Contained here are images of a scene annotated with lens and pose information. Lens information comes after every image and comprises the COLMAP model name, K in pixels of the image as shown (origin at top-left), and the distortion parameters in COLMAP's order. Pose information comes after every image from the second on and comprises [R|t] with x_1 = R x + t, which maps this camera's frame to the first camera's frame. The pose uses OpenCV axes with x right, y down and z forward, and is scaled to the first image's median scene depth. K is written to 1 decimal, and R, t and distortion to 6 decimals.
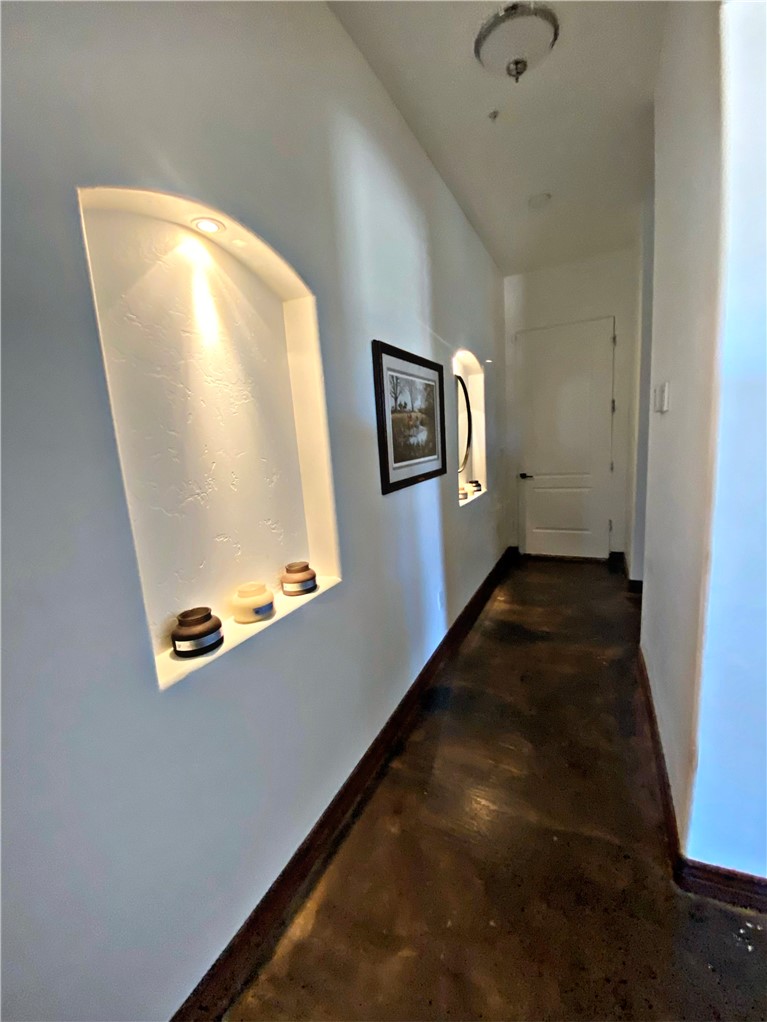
lens RADIAL K [[418.2, 0, 380.0], [0, 418.2, 508.5], [0, 0, 1]] dist [0.012583, -0.016750]
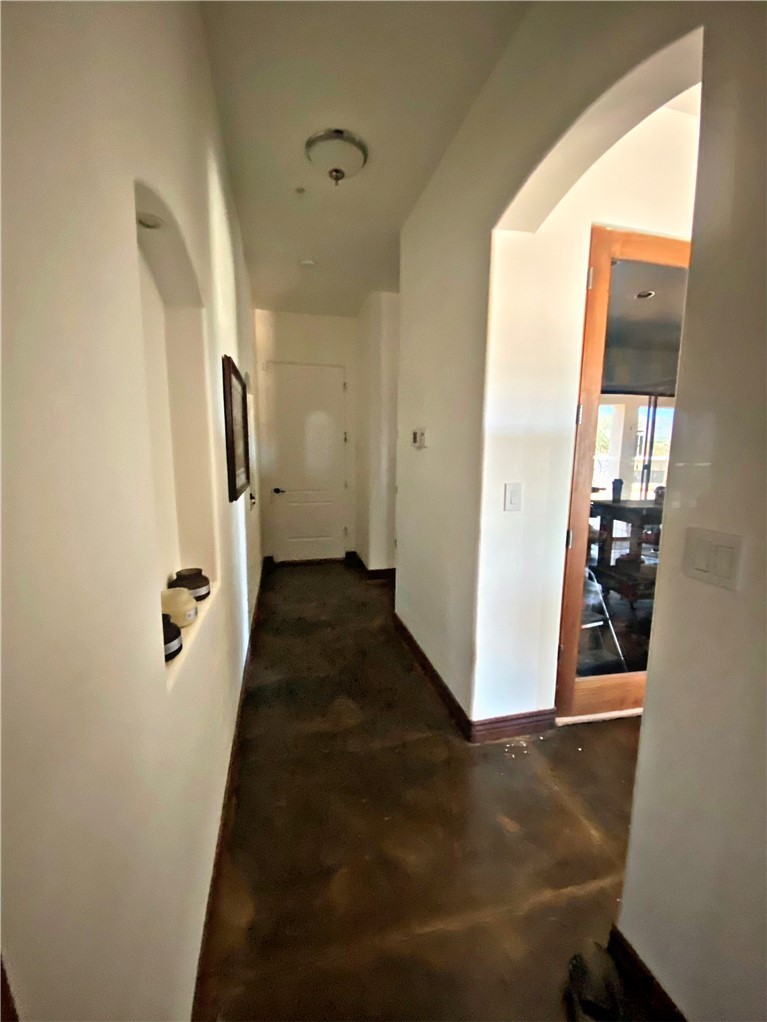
lens RADIAL K [[411.6, 0, 385.9], [0, 411.6, 507.9], [0, 0, 1]] dist [0.043754, -0.033263]
pose [[0.761415, -0.021102, 0.647921, -0.284154], [0.049517, 0.998443, -0.025672, 0.019197], [-0.646371, 0.051630, 0.761274, -0.032391]]
